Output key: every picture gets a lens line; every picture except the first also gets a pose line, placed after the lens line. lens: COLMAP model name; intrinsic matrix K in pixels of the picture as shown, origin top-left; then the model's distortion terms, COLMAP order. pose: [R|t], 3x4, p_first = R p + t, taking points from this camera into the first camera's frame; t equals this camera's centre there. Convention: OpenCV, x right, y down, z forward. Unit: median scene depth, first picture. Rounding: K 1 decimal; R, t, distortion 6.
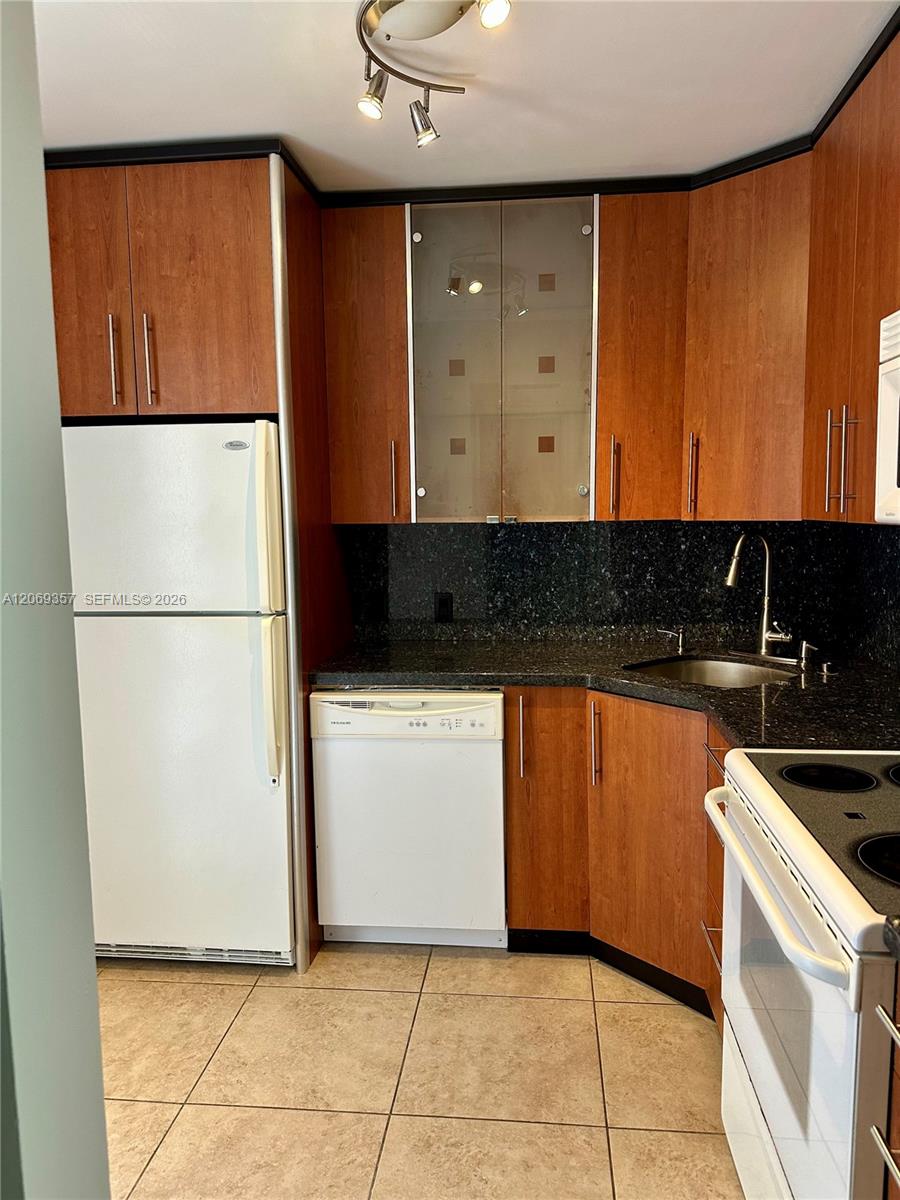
lens RADIAL K [[845.9, 0, 457.6], [0, 845.9, 599.7], [0, 0, 1]] dist [0.144925, -0.254887]
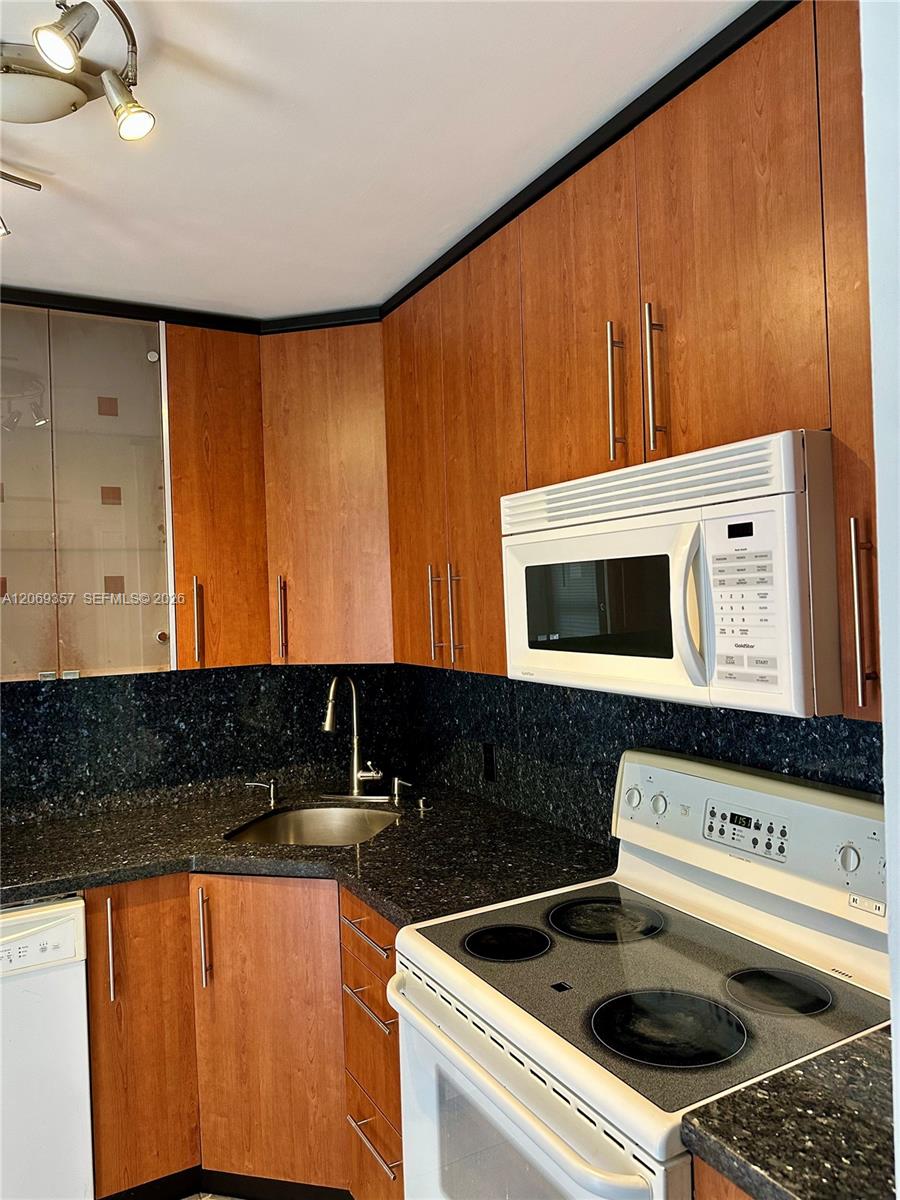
lens RADIAL K [[847.3, 0, 464.5], [0, 847.3, 600.4], [0, 0, 1]] dist [0.082370, -0.115347]
pose [[0.818372, -0.015401, 0.574482, -0.111423], [0.082633, 0.992407, -0.091110, -0.064233], [-0.568717, 0.122033, 0.813431, 0.105569]]
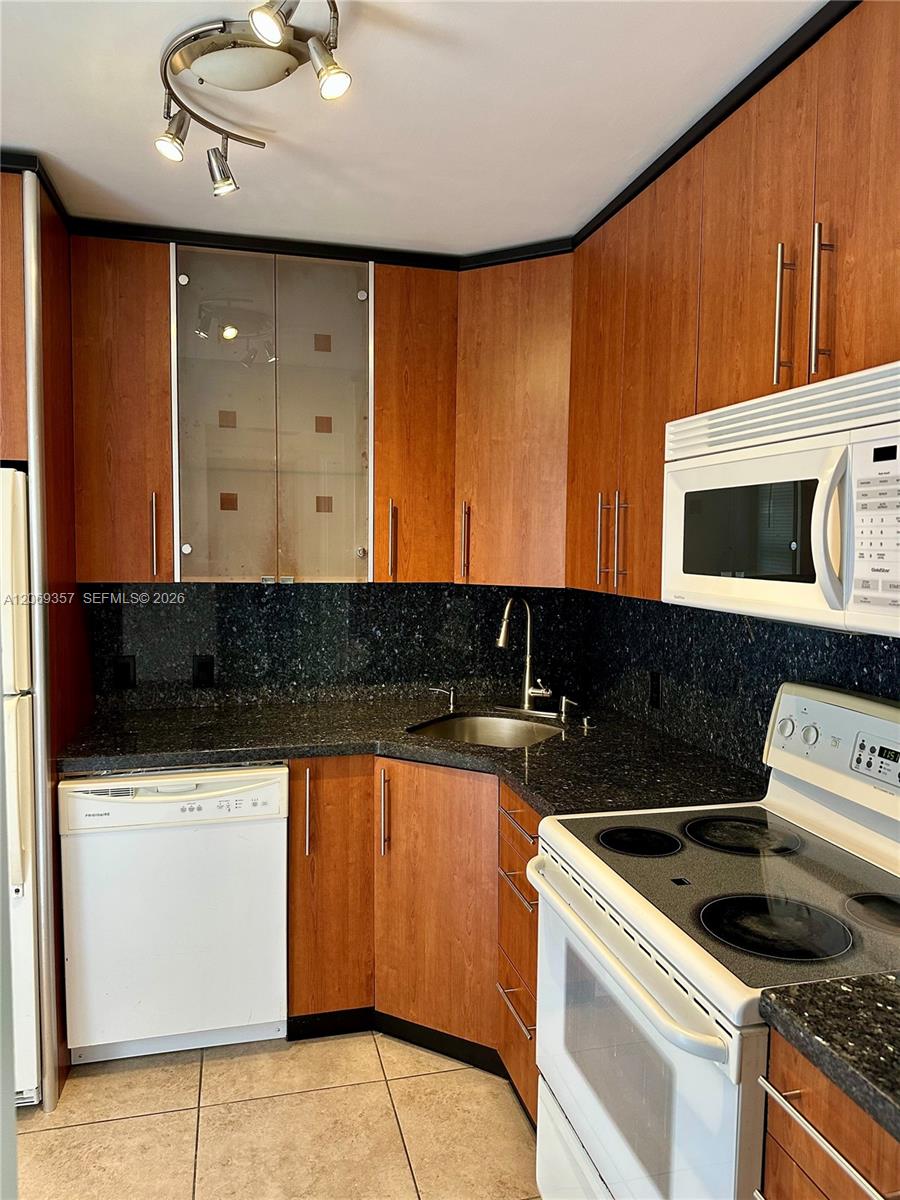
lens RADIAL K [[845.9, 0, 457.6], [0, 845.9, 599.7], [0, 0, 1]] dist [0.144925, -0.254887]
pose [[0.937255, -0.000748, 0.348643, -0.099484], [0.014043, 0.999267, -0.035609, -0.038552], [-0.348361, 0.038270, 0.936579, 0.037332]]
